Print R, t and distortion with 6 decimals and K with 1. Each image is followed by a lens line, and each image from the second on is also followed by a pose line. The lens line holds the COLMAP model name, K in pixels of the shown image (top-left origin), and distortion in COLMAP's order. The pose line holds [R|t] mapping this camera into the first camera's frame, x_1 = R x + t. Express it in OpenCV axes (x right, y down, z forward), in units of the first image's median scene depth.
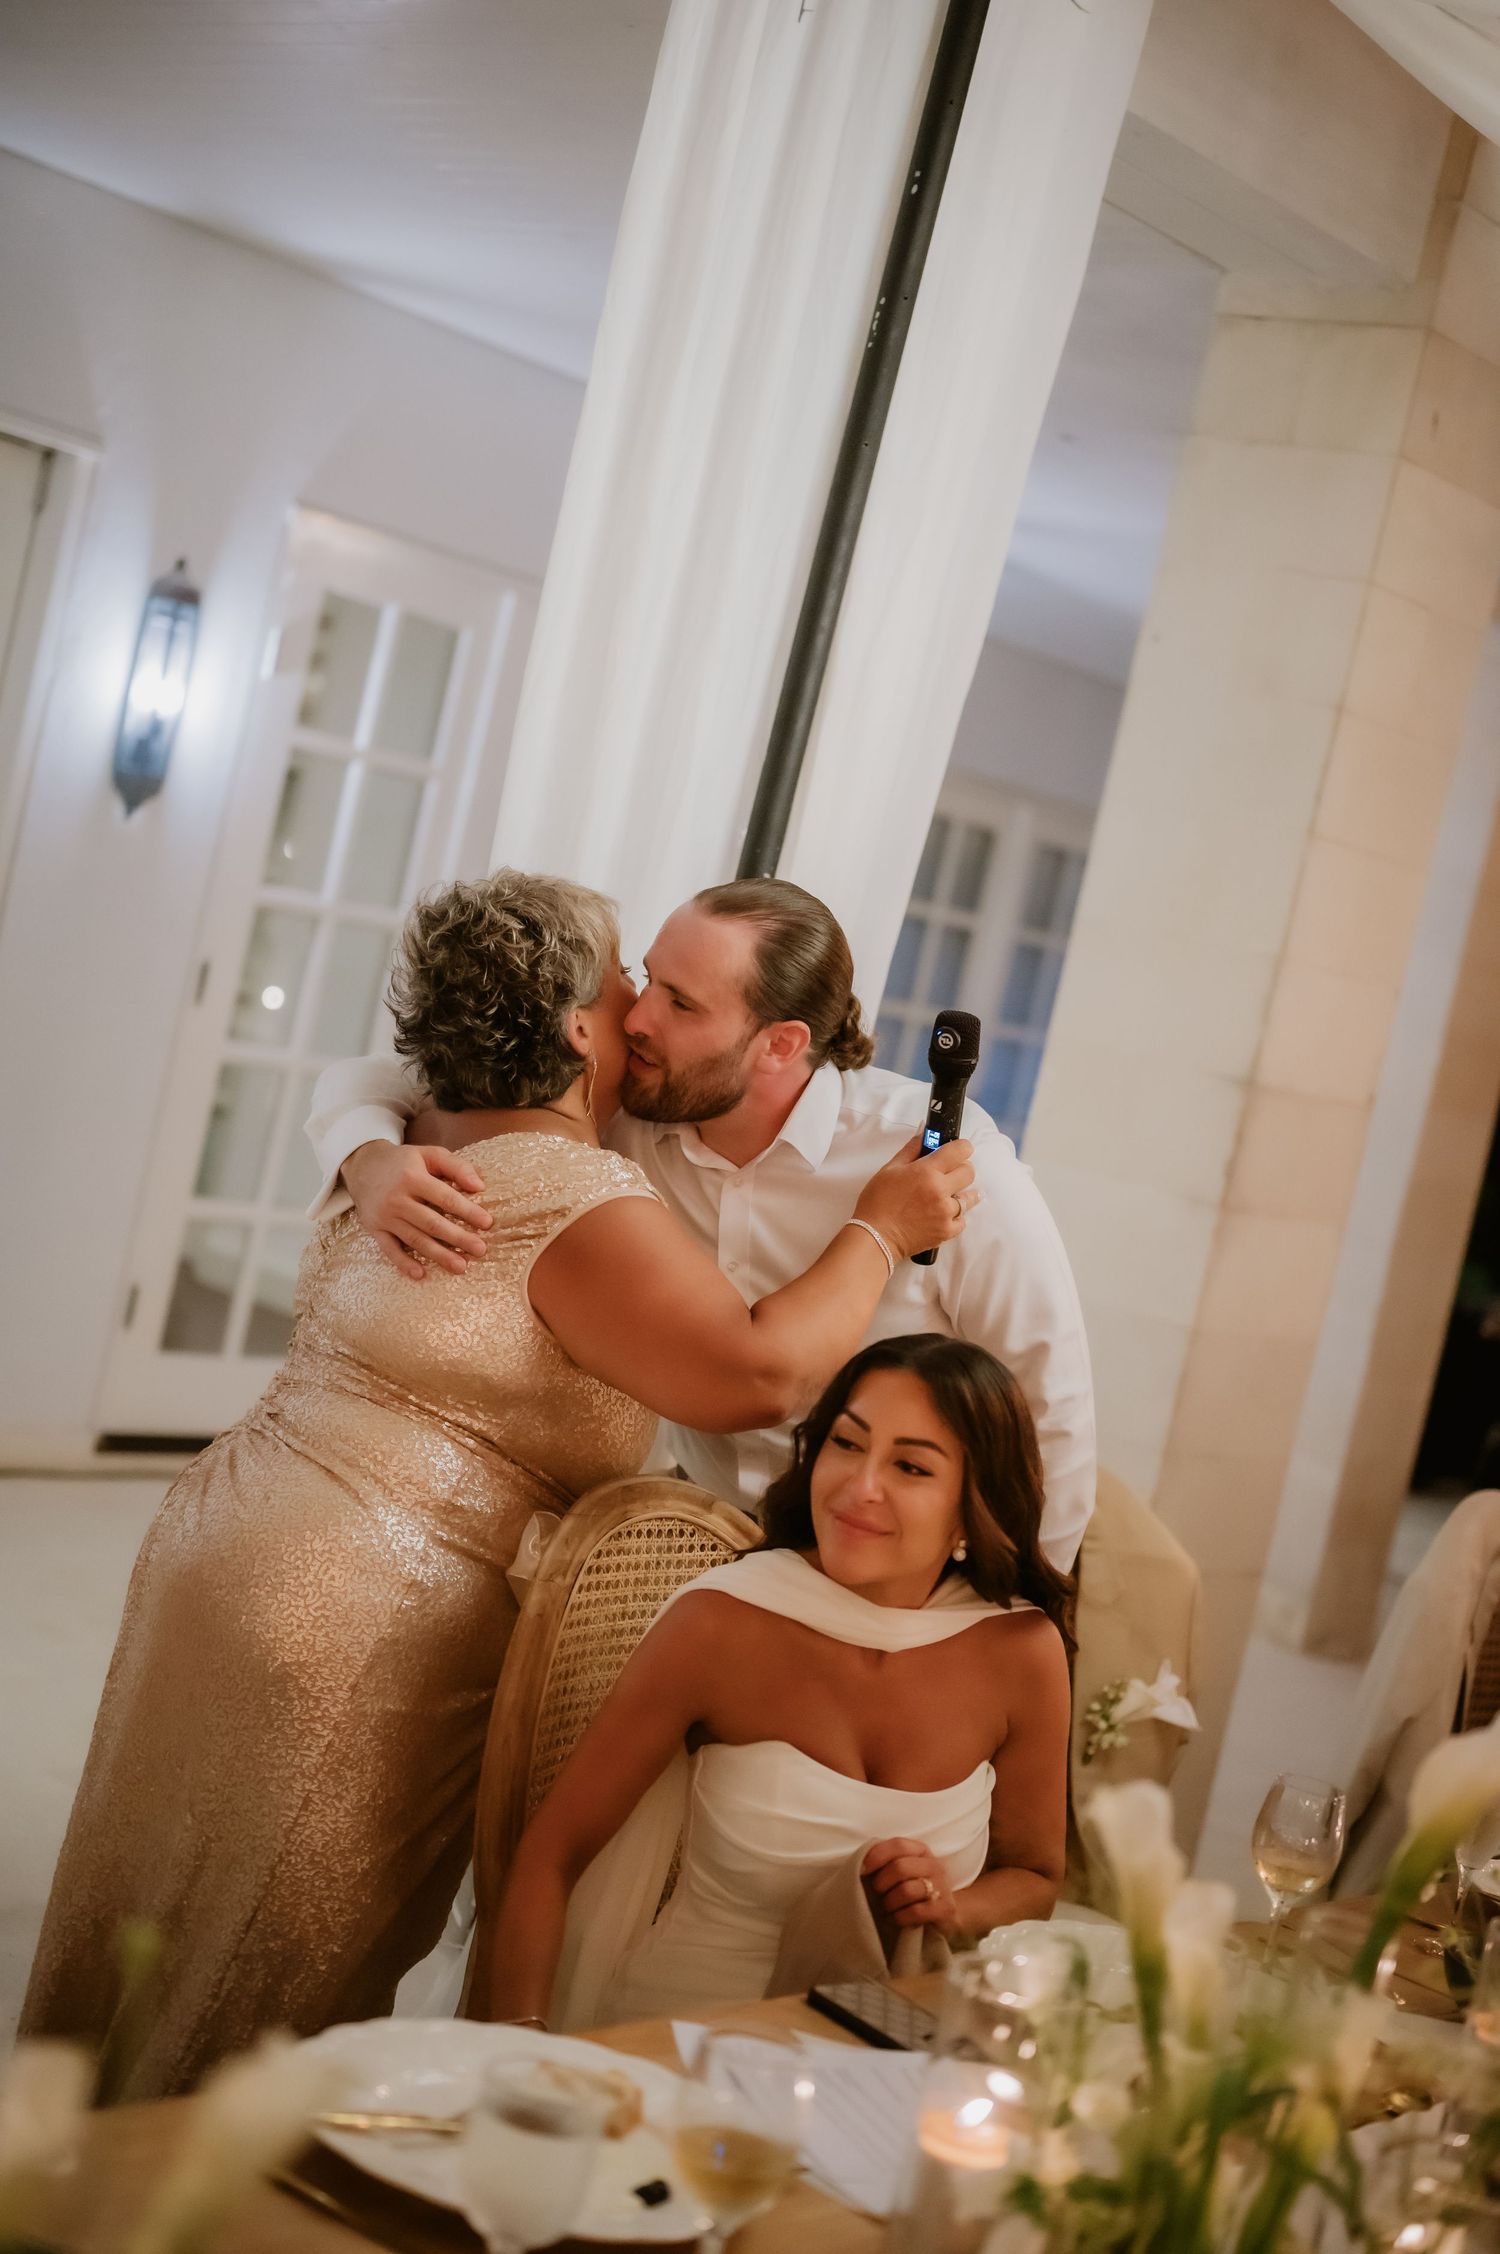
lens RADIAL K [[3244.7, 0, 766.1], [0, 3244.7, 1130.3], [0, 0, 1]] dist [-0.006504, 0.086610]
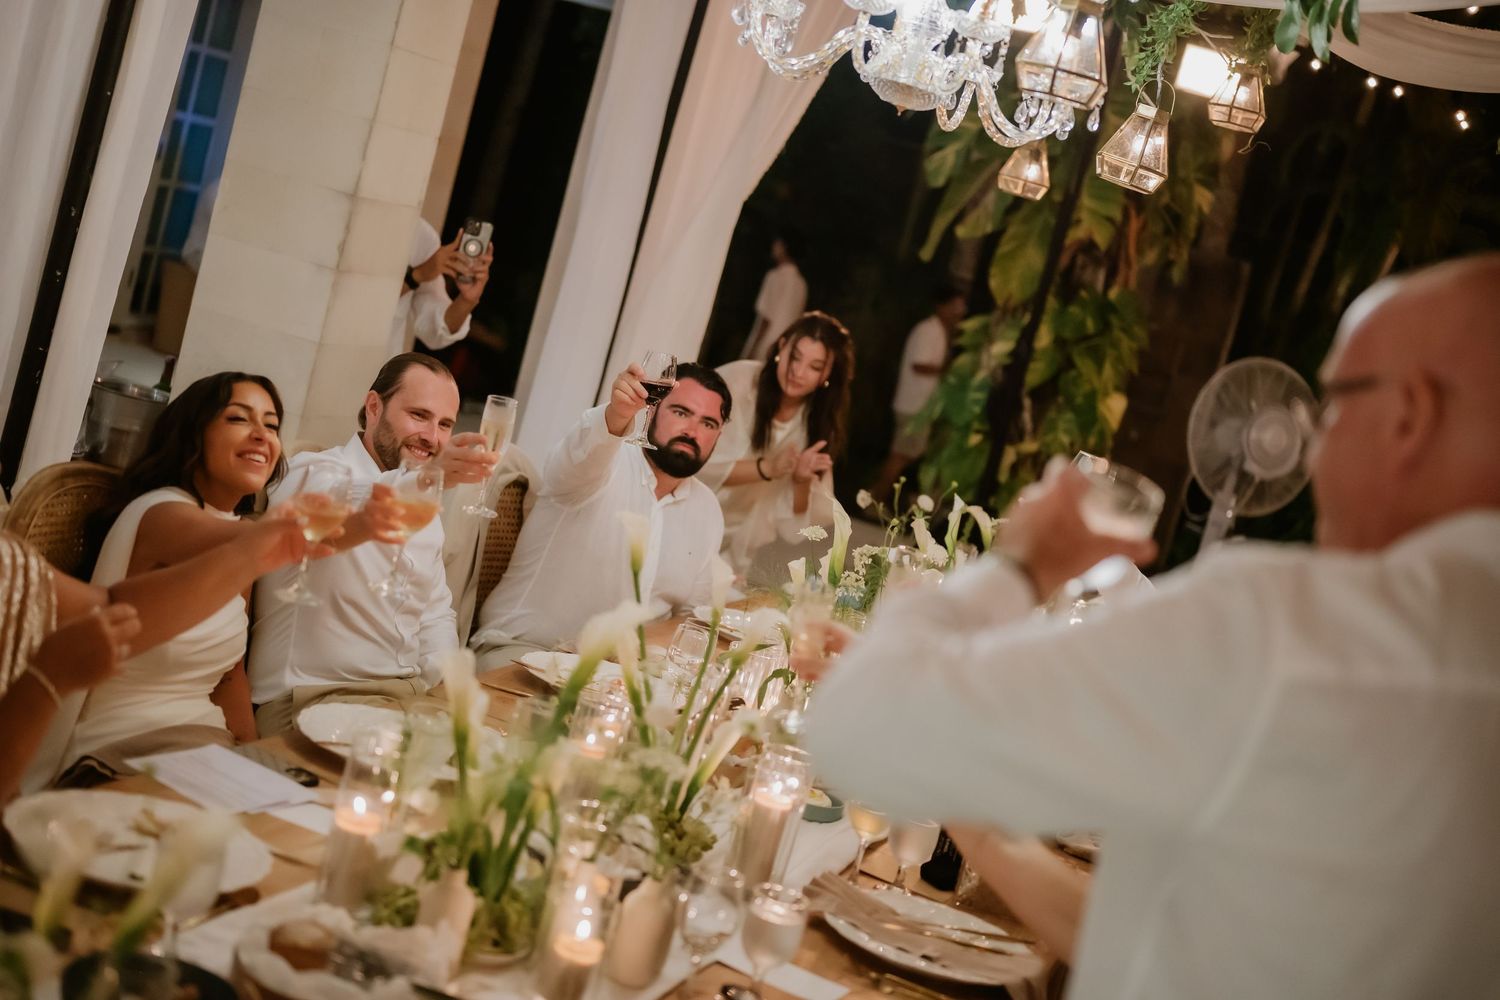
lens RADIAL K [[2159.3, 0, 753.3], [0, 2159.3, 527.1], [0, 0, 1]] dist [-0.006504, 0.086610]
pose [[0.924835, -0.027680, 0.379361, -0.113177], [-0.040017, 0.984733, 0.169409, -0.056194], [-0.378258, -0.171857, 0.909608, -0.150333]]
